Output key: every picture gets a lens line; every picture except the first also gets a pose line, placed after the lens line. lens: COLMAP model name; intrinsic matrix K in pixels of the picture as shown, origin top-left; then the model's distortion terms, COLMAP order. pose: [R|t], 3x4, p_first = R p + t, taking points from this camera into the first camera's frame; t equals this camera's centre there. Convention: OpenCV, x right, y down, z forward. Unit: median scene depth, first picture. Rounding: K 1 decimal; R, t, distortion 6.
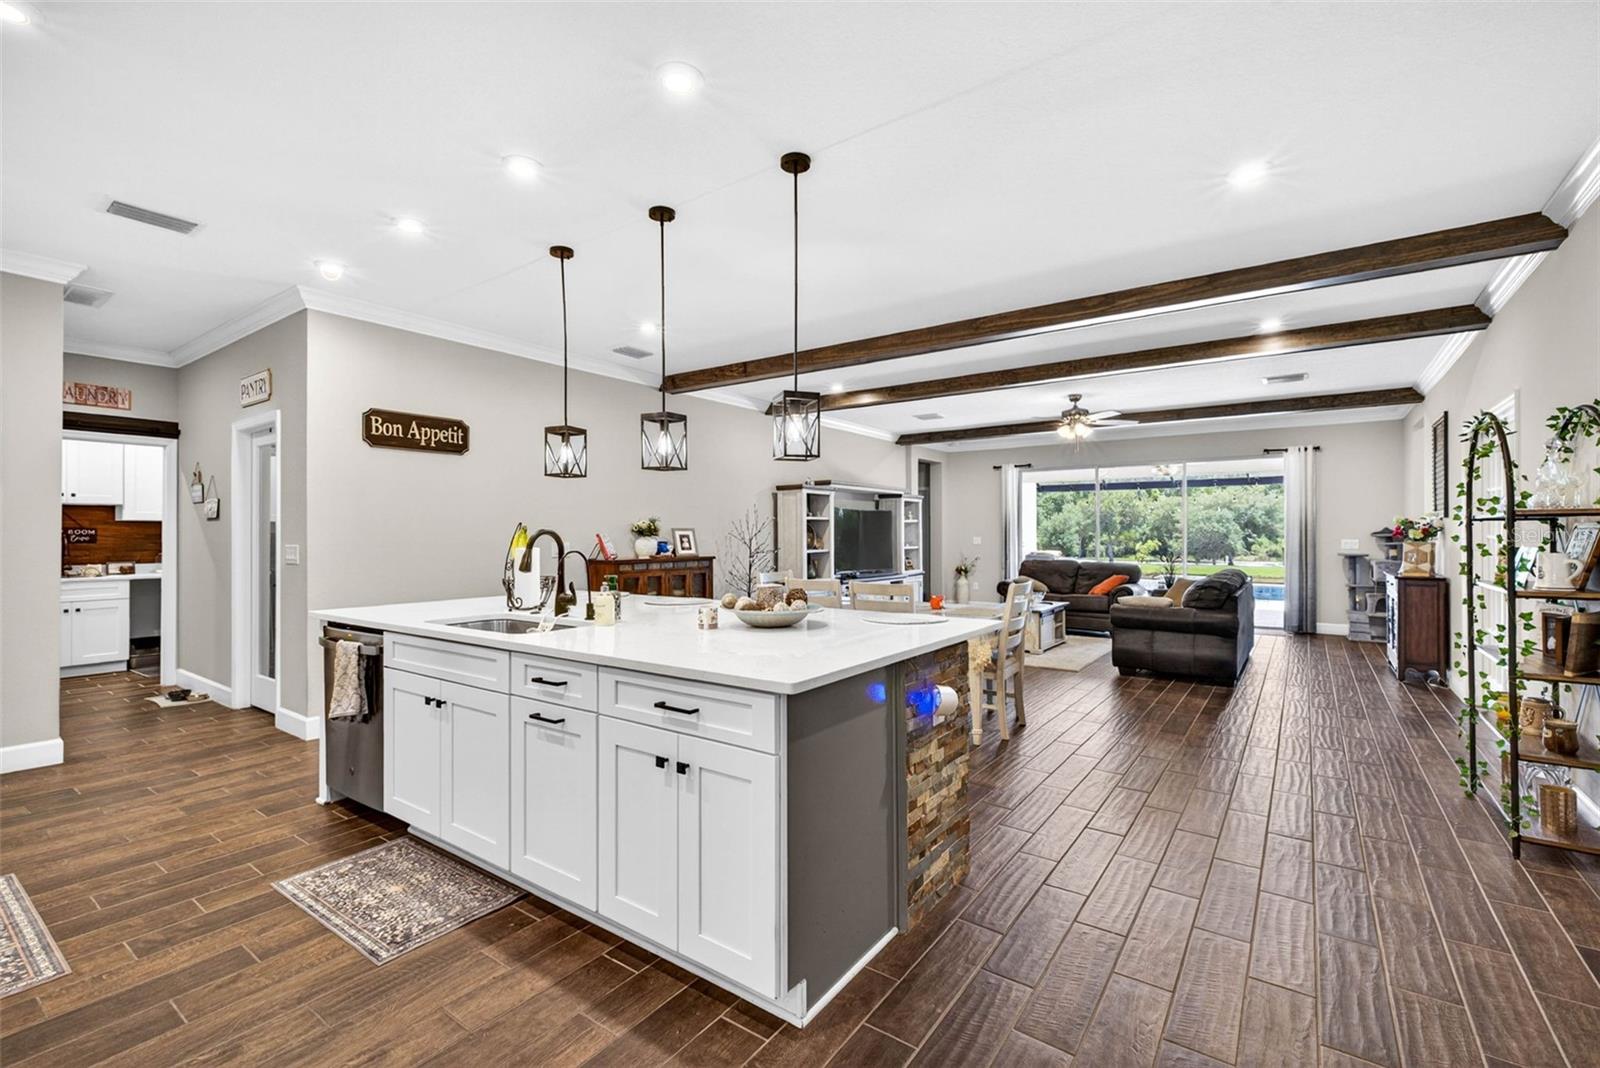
lens RADIAL K [[685.8, 0, 790.9], [0, 685.8, 541.5], [0, 0, 1]] dist [0.011184, -0.000038]
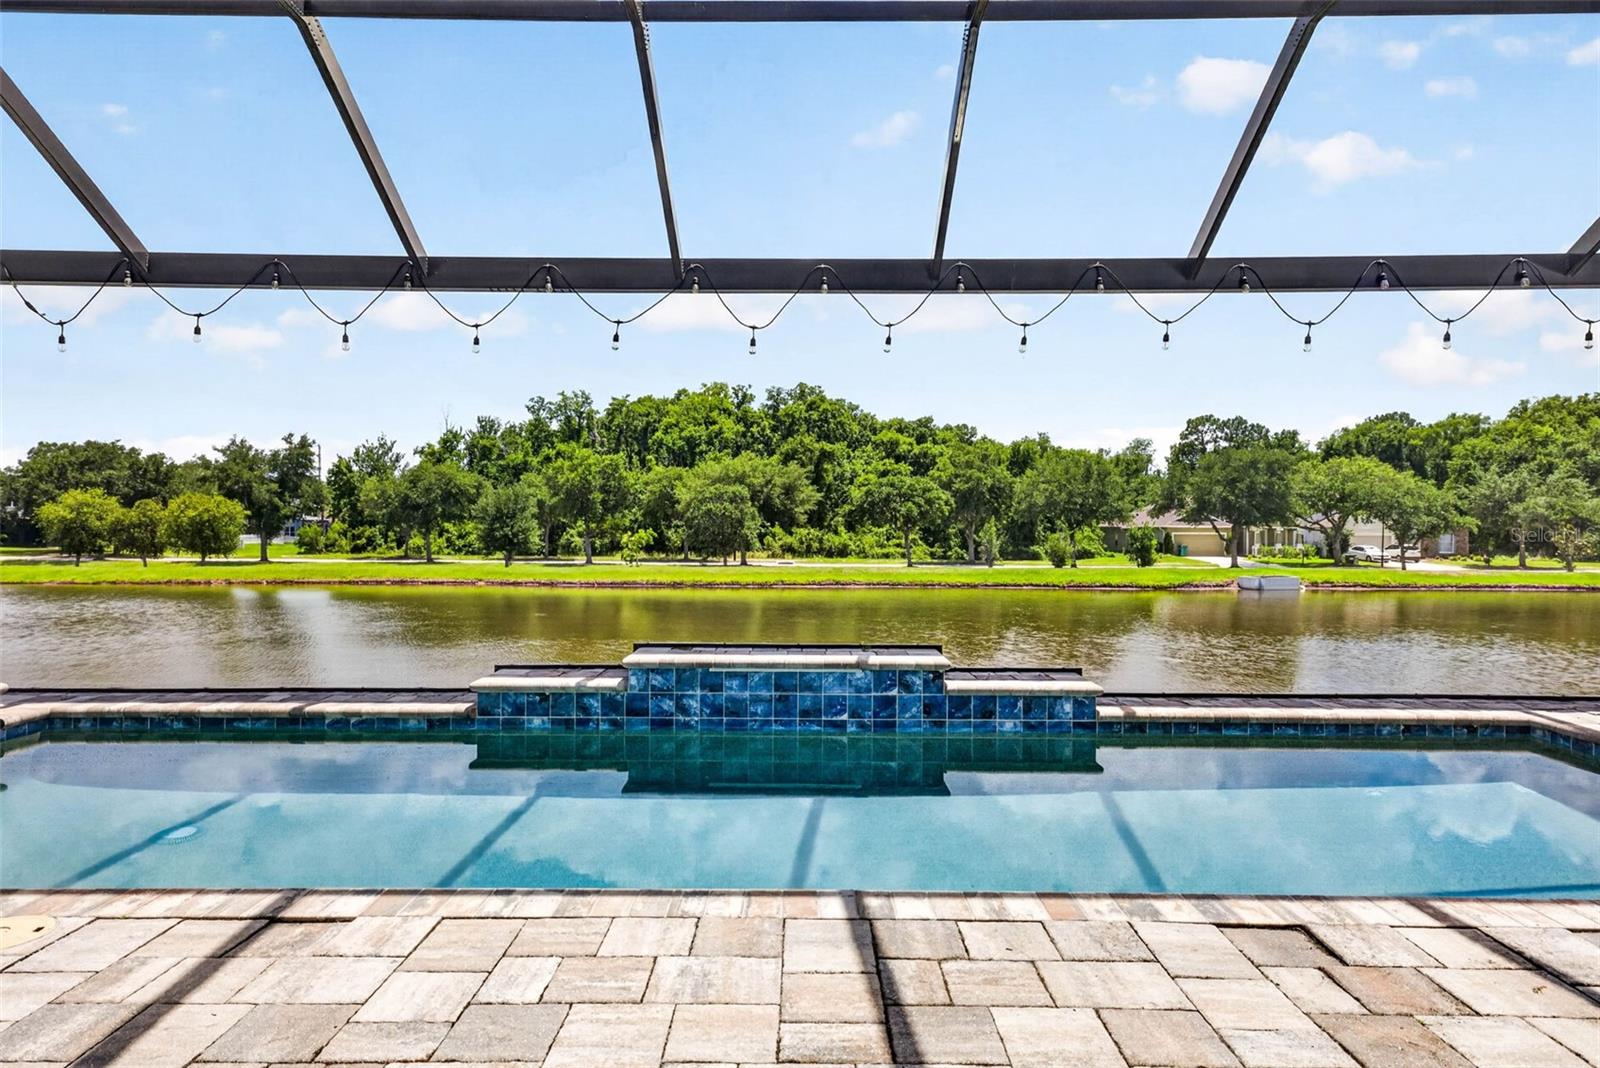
lens RADIAL K [[964.0, 0, 795.0], [0, 964.0, 533.0], [0, 0, 1]] dist [0.007408, -0.001293]
pose [[0.805957, 0.000671, 0.591974, 0.815806], [-0.000557, 1.000000, -0.000375, 0.017678], [-0.591974, -0.000028, 0.805957, 1.470033]]
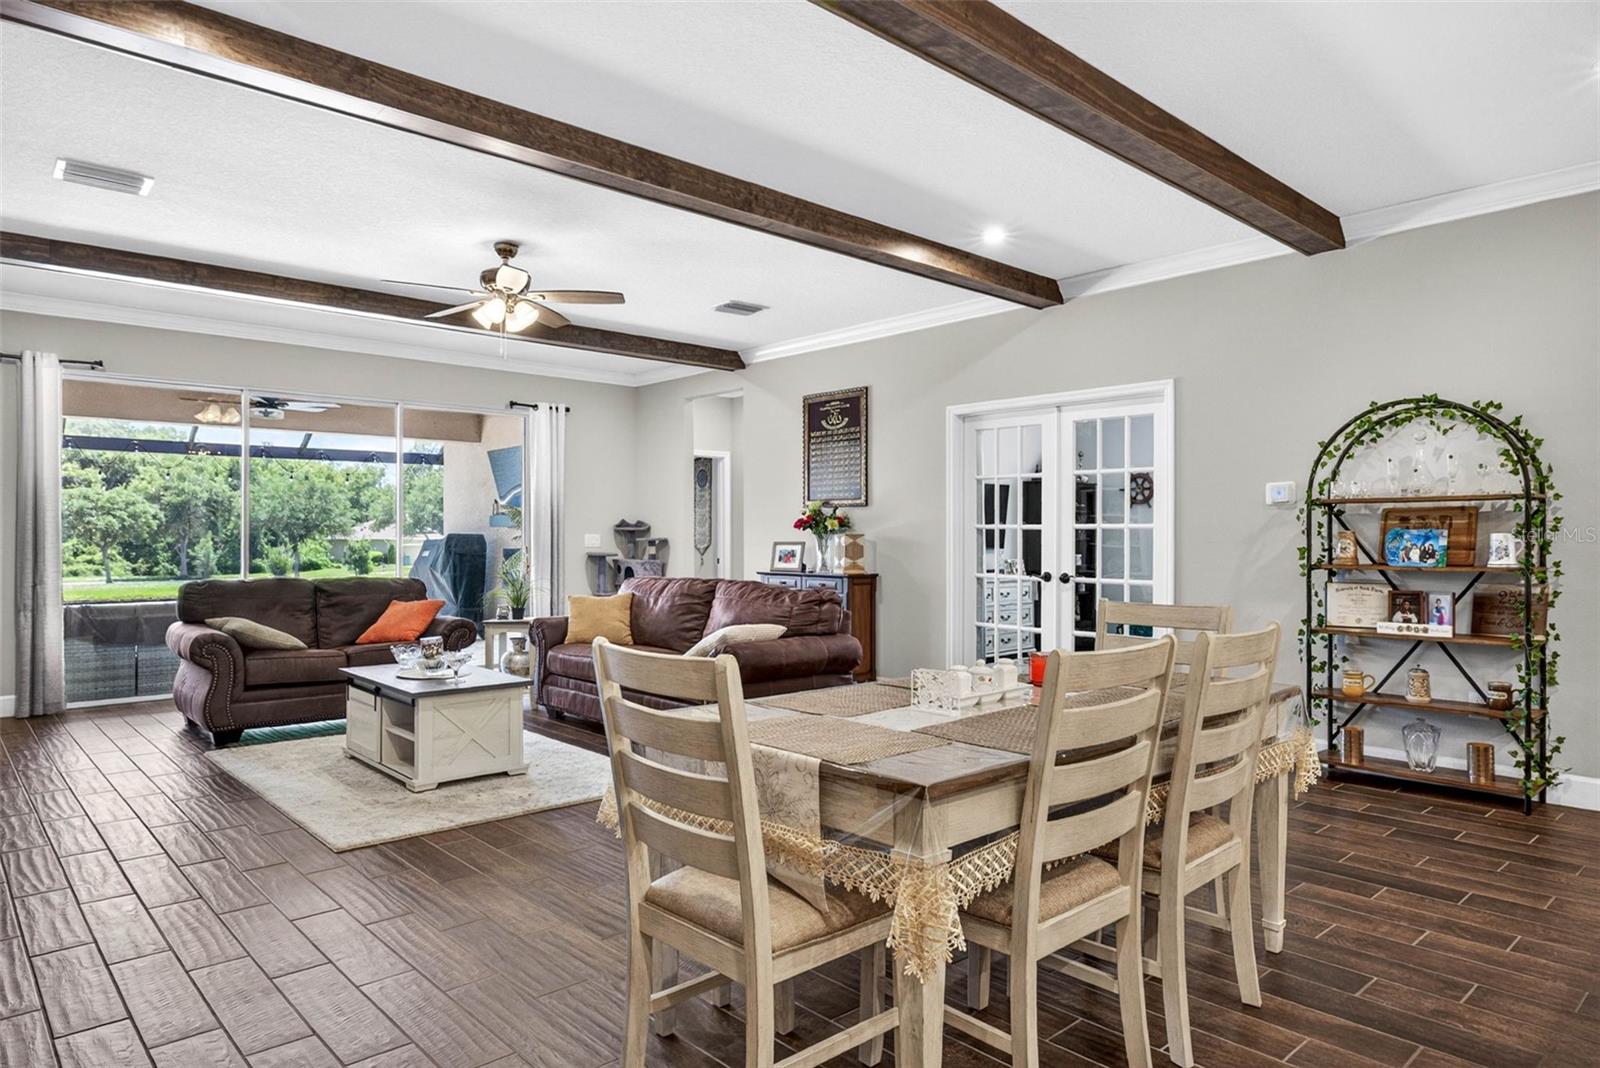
lens RADIAL K [[964.0, 0, 795.0], [0, 964.0, 533.0], [0, 0, 1]] dist [0.007408, -0.001293]
pose [[0.187638, 0.005180, 0.982225, -0.198139], [0.010479, 0.999919, -0.007275, 0.005447], [-0.982182, 0.011657, 0.187568, 0.575916]]
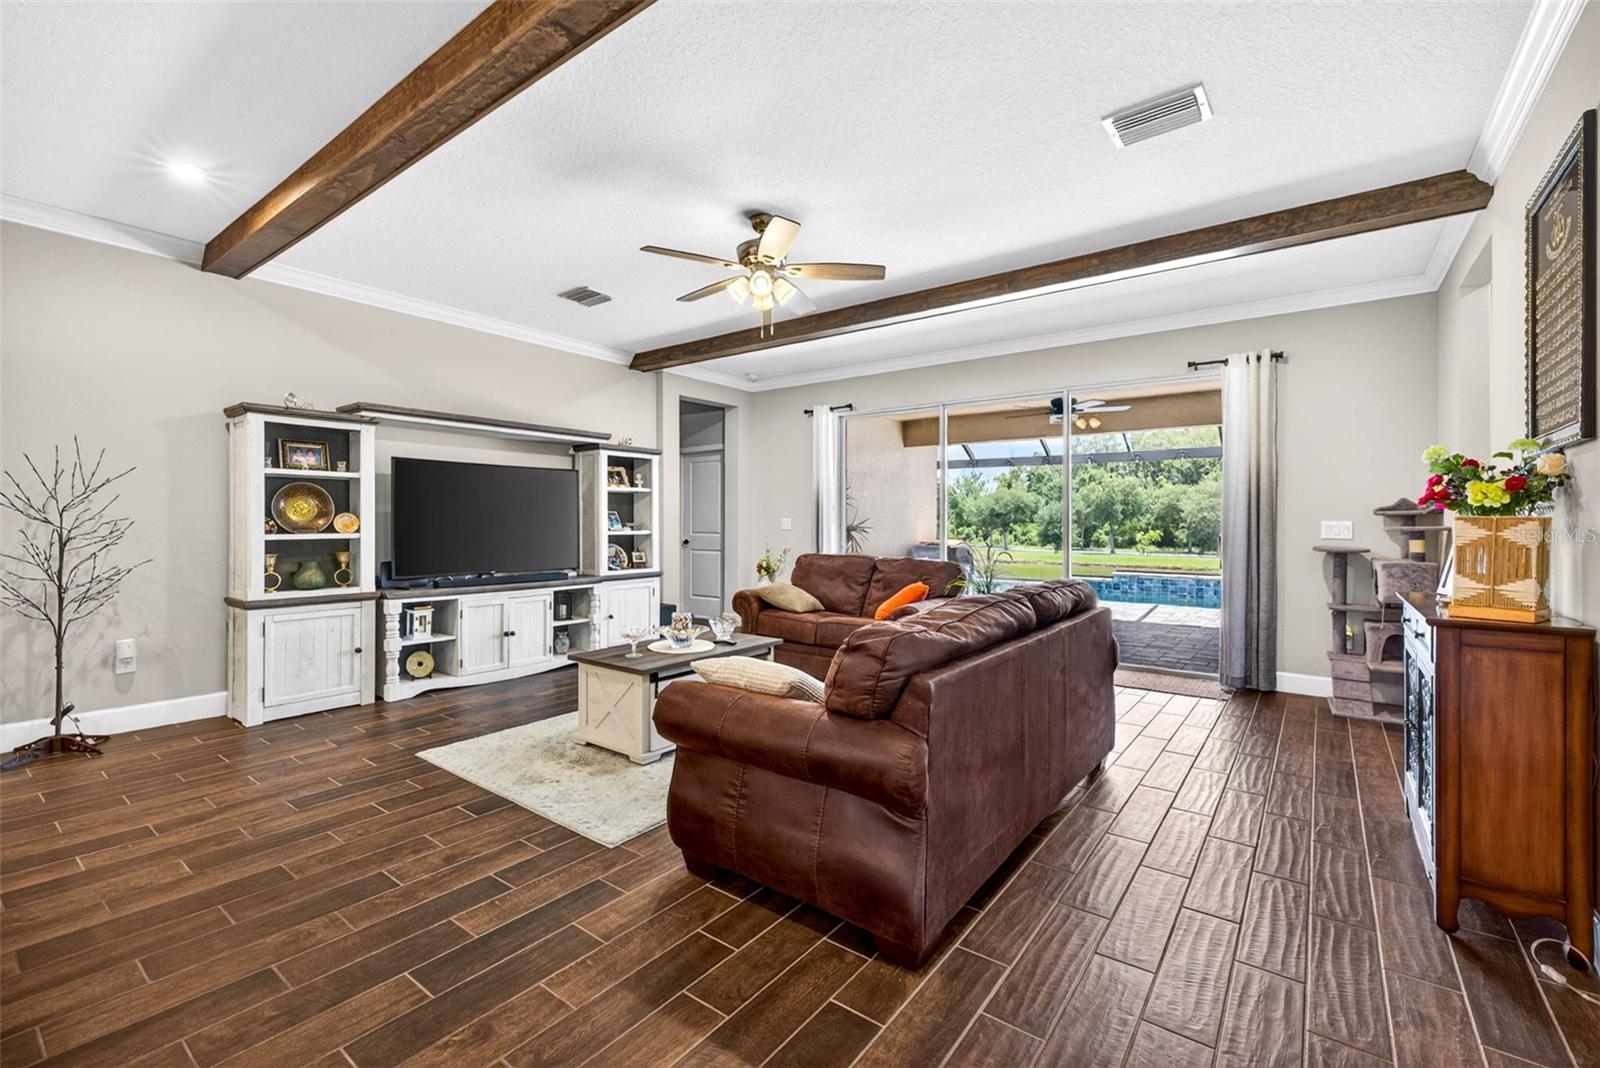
lens RADIAL K [[684.3, 0, 795.6], [0, 684.3, 527.2], [0, 0, 1]] dist [0.003200, 0.000116]
pose [[0.999884, 0.007059, -0.013527, 0.387649], [-0.007105, 0.999969, -0.003326, 0.006576], [0.013503, 0.003422, 0.999903, 0.450623]]
